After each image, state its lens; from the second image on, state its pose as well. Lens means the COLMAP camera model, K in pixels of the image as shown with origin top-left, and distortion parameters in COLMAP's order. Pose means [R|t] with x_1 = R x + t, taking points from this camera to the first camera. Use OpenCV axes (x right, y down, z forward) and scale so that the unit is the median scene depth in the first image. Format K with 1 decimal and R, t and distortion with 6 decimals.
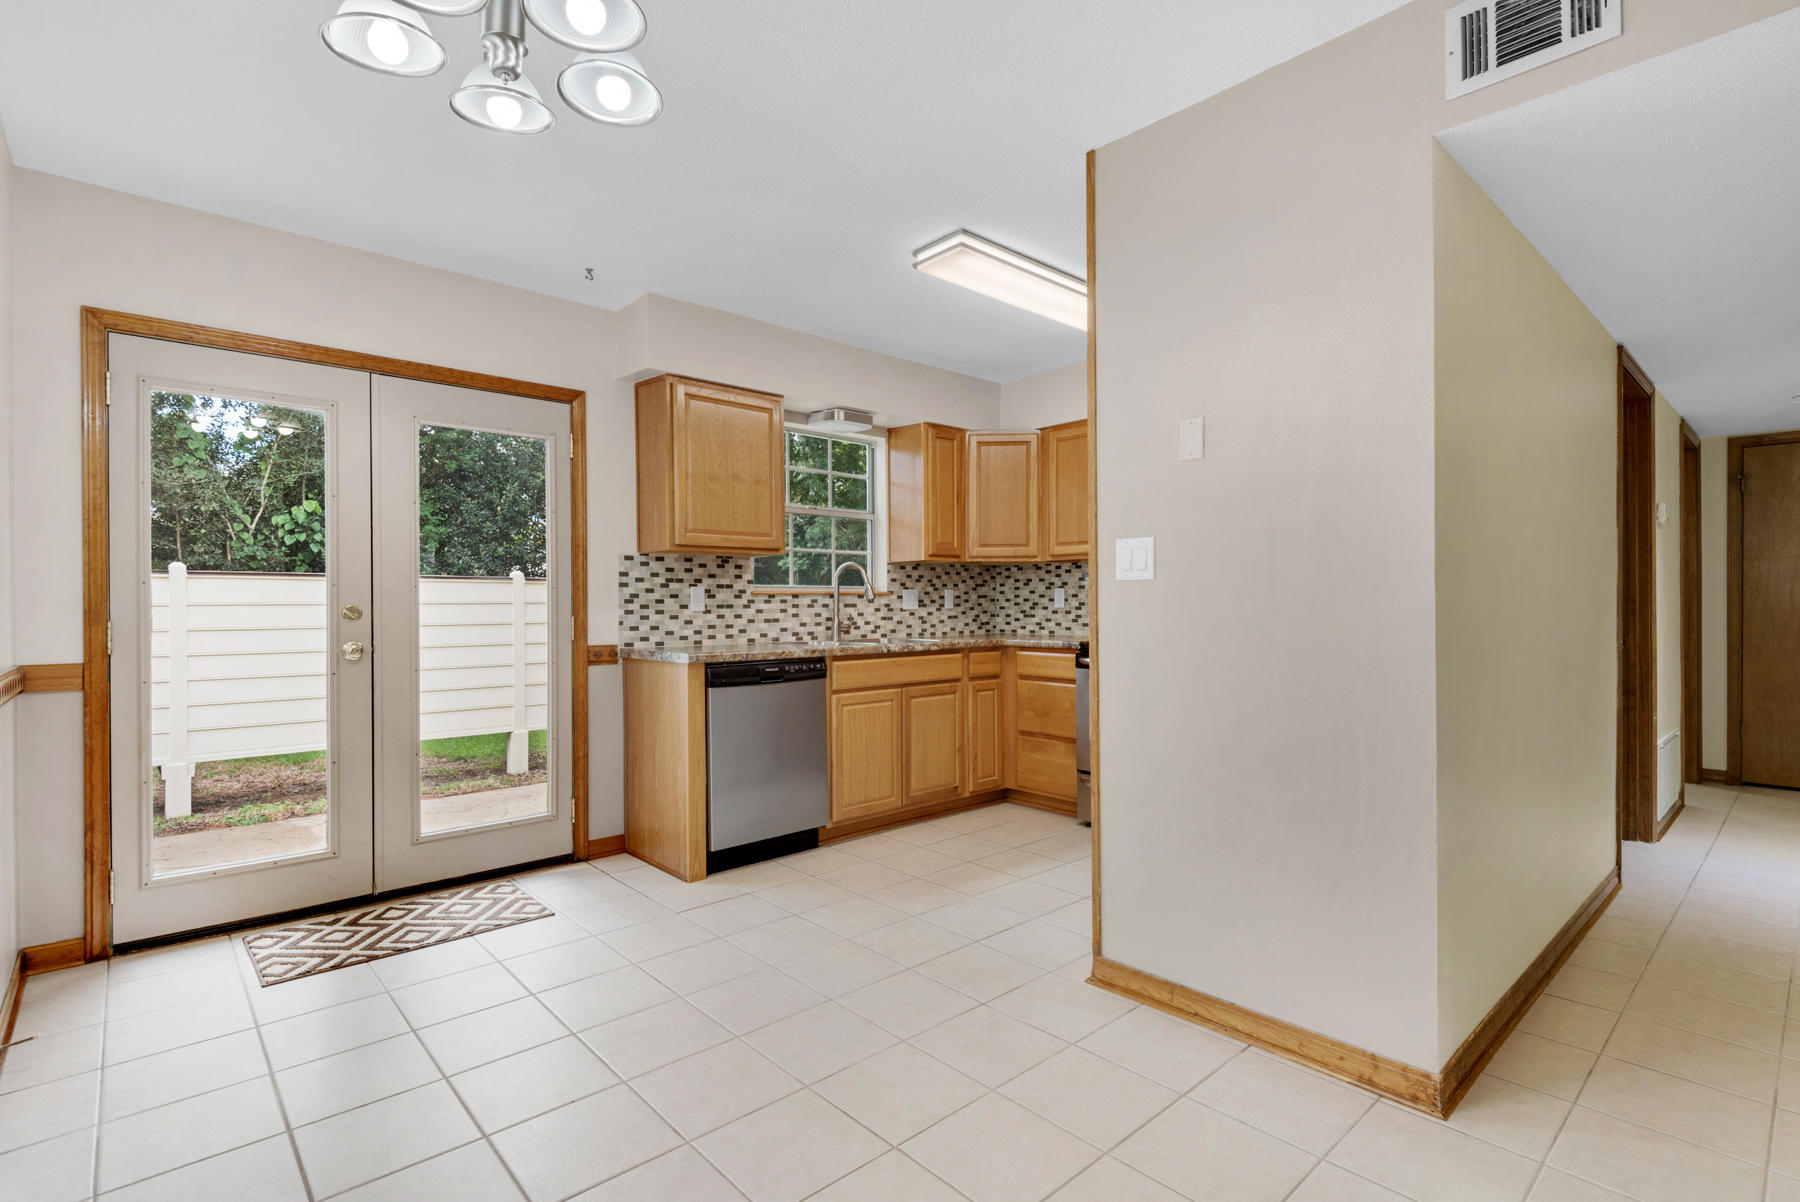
lens RADIAL K [[858.8, 0, 895.2], [0, 858.8, 605.9], [0, 0, 1]] dist [0.024864, -0.017415]
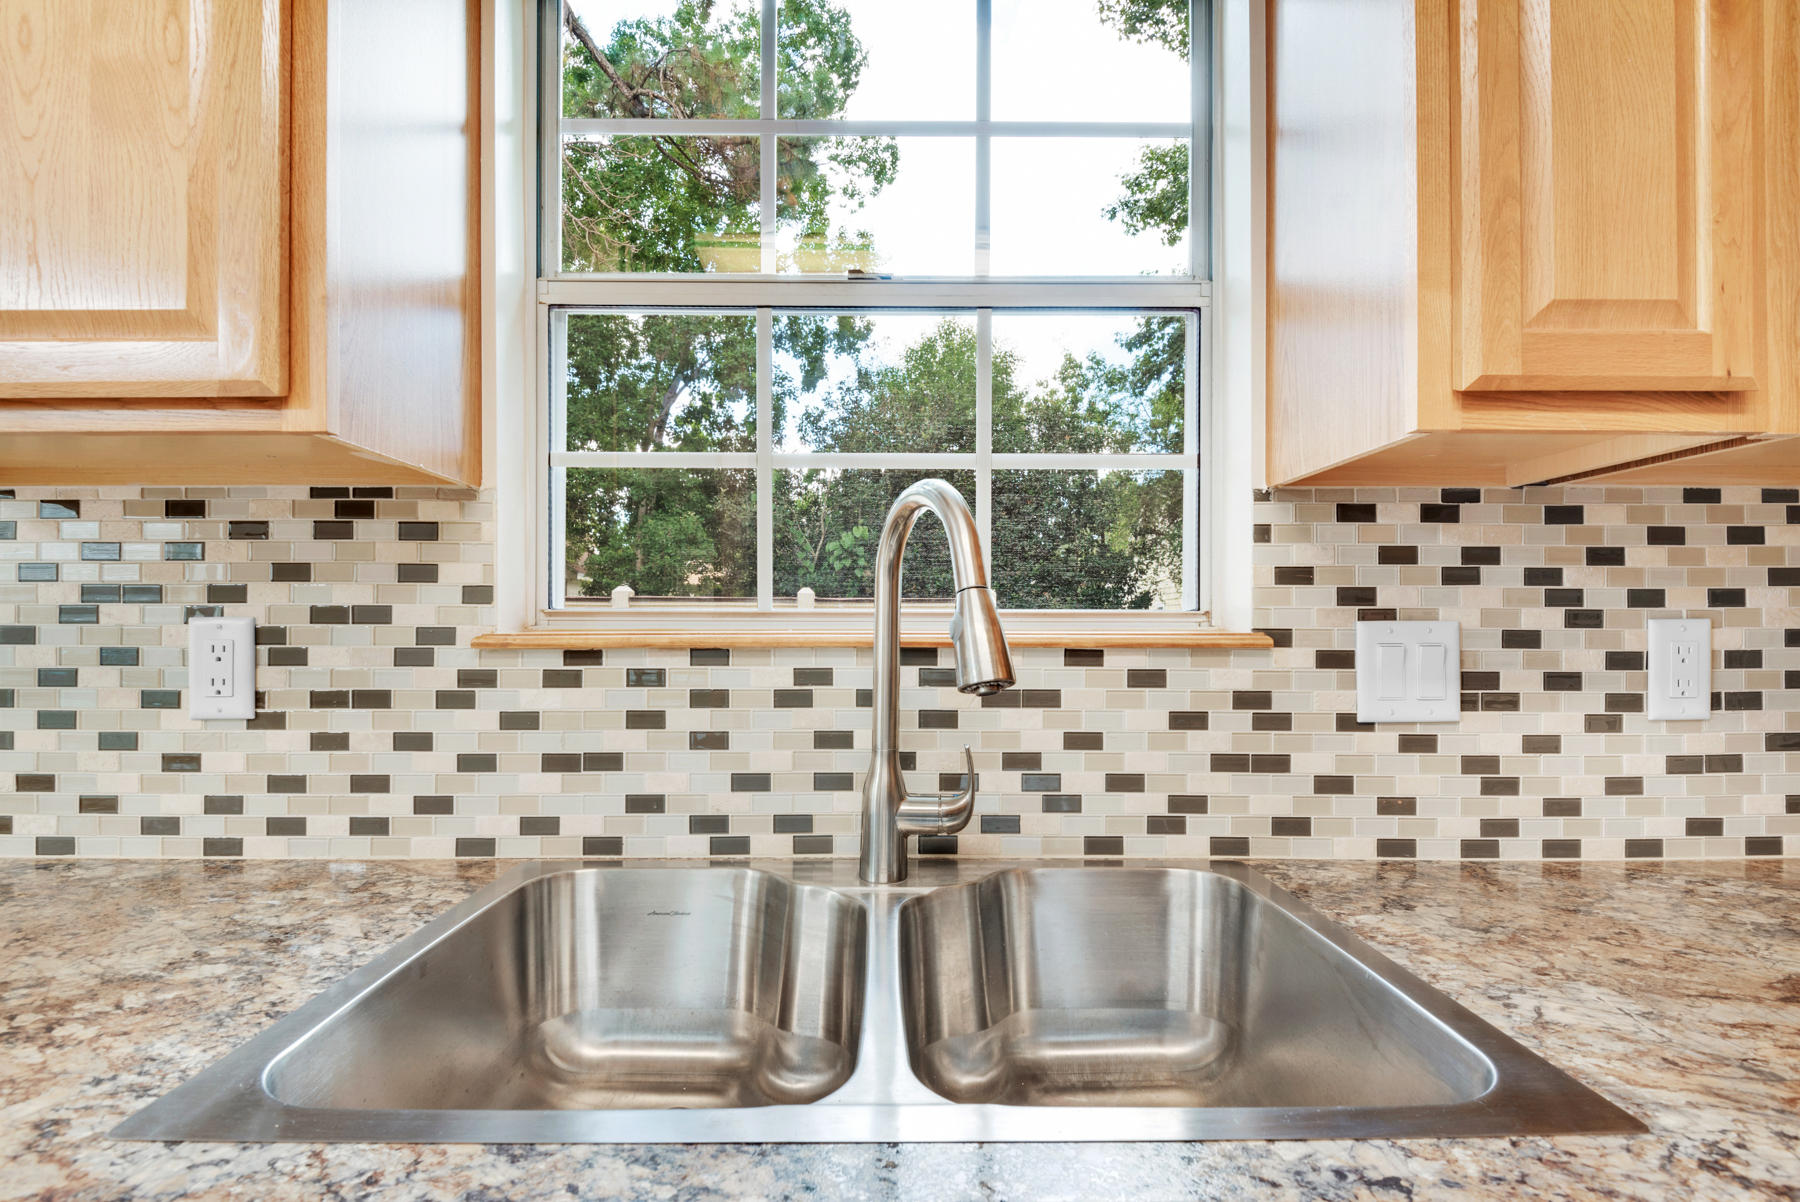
lens RADIAL K [[860.3, 0, 905.4], [0, 860.3, 627.3], [0, 0, 1]] dist [0.012368, -0.011075]
pose [[0.750319, 0.005906, -0.661050, 0.073917], [-0.006114, 0.999979, 0.001995, -0.020260], [0.661048, 0.002545, 0.750340, 0.905616]]
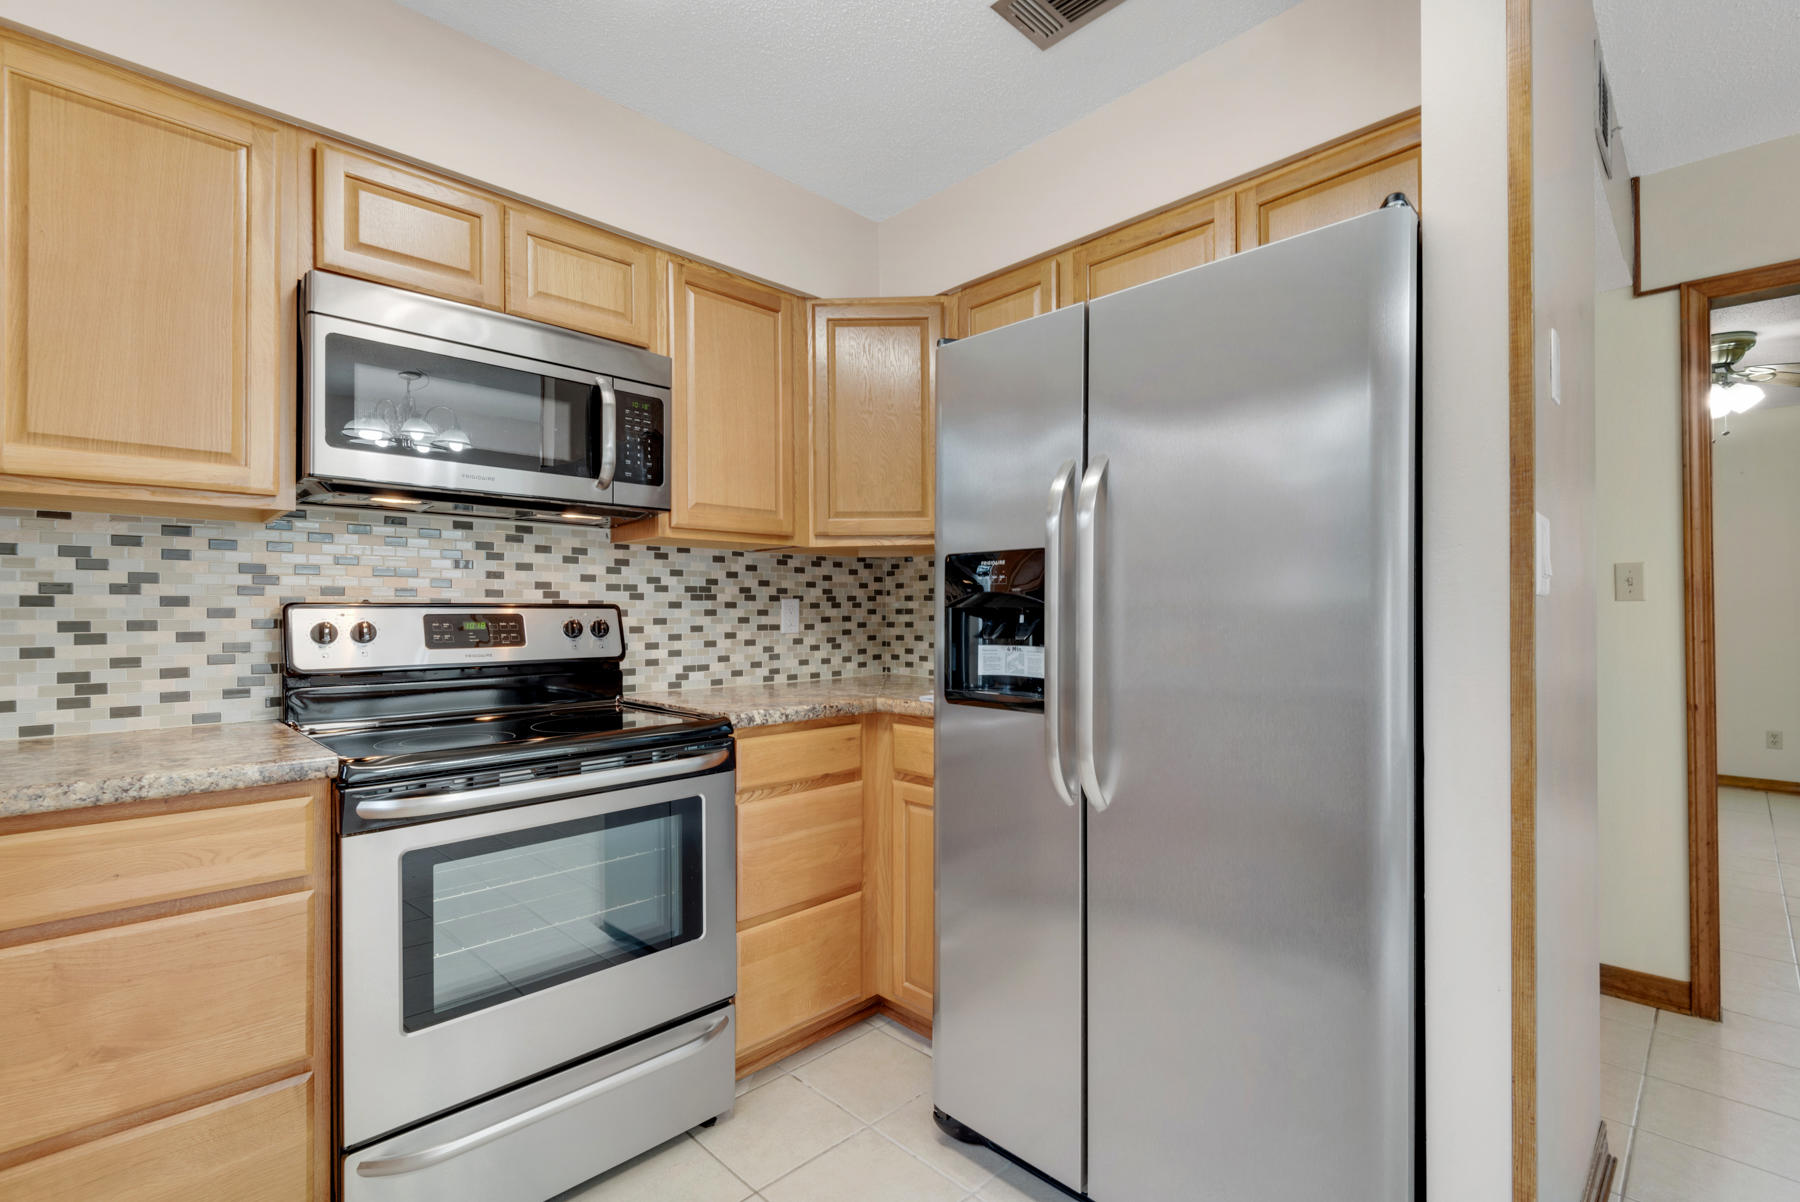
lens RADIAL K [[823.8, 0, 896.7], [0, 823.8, 606.7], [0, 0, 1]] dist [0.018872, -0.010281]
pose [[-0.055473, 0.012254, 0.998385, -0.119721], [0.005251, 0.999914, -0.011981, -0.010866], [-0.998446, 0.004578, -0.055532, 0.803079]]
